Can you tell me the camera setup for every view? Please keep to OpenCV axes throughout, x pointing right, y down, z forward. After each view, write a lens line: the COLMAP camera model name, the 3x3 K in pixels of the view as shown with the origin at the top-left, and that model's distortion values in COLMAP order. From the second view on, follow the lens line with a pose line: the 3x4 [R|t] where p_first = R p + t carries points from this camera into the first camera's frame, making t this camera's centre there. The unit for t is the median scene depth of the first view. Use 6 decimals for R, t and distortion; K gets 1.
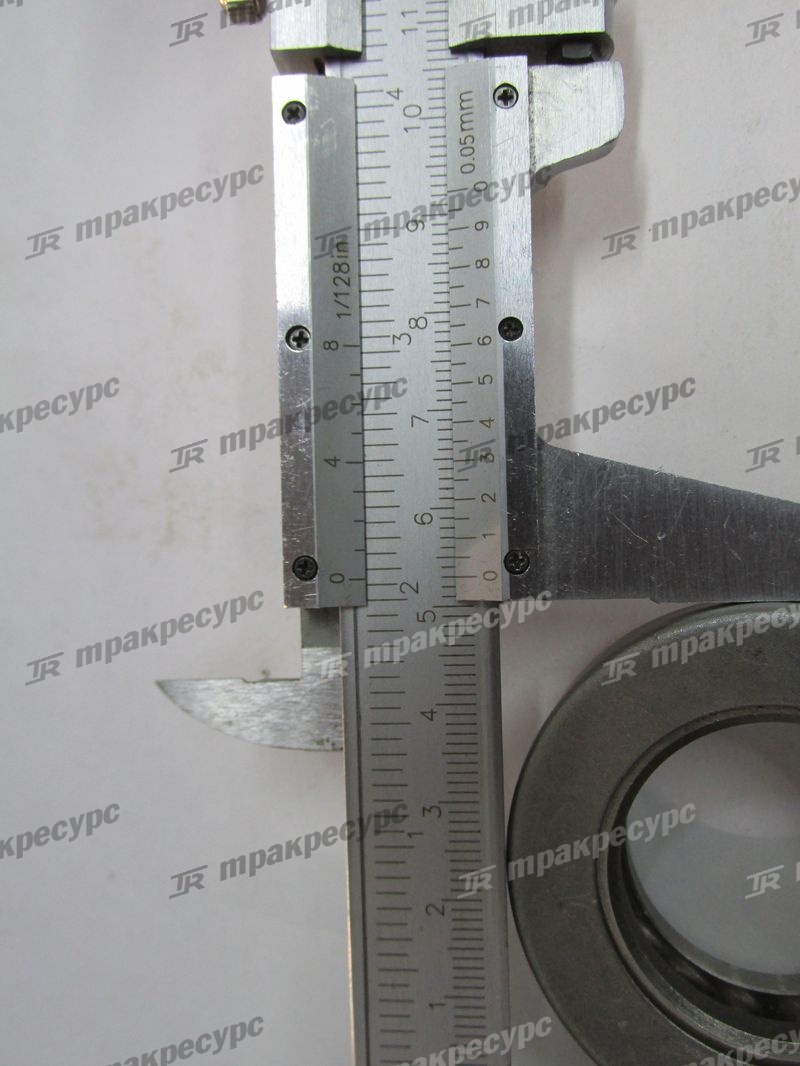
lens RADIAL K [[876.5, 0, 406.1], [0, 876.5, 535.1], [0, 0, 1]] dist [-0.024951, 0.014357]
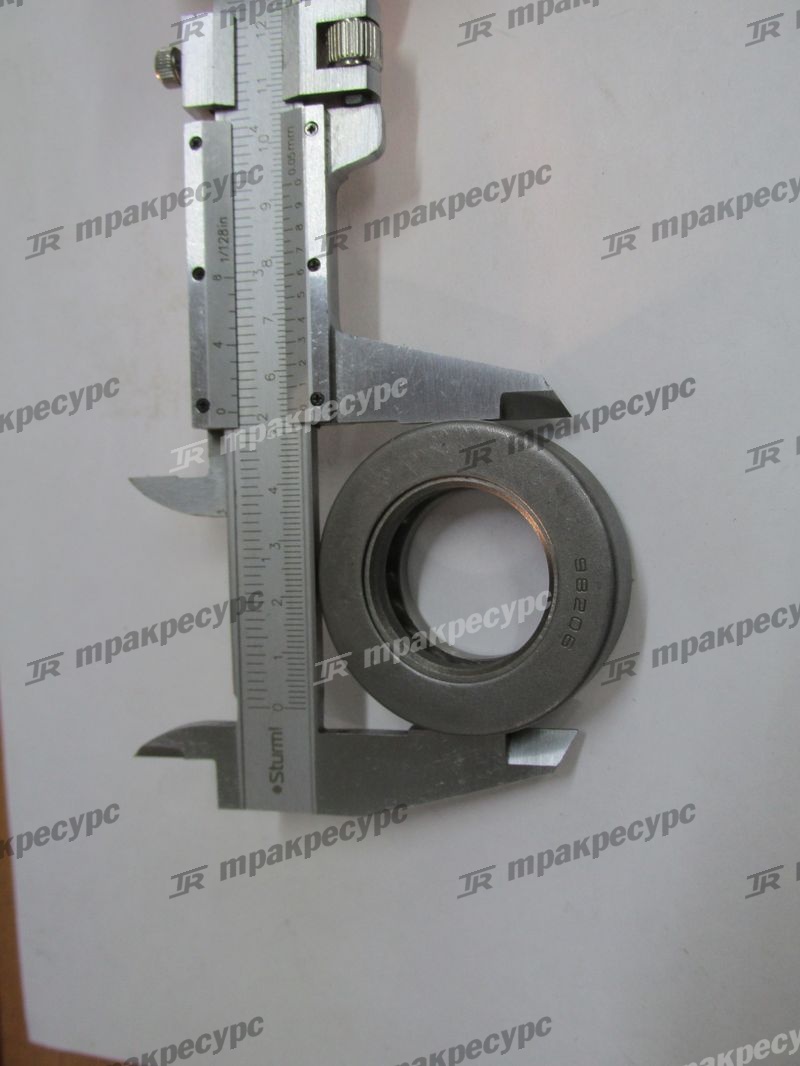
lens RADIAL K [[876.5, 0, 400.4], [0, 876.5, 534.3], [0, 0, 1]] dist [-0.024951, 0.014357]
pose [[0.993168, 0.009430, -0.116311, 0.483727], [-0.004775, 0.999179, 0.040233, 0.222943], [0.116595, -0.039403, 0.992398, -0.707375]]
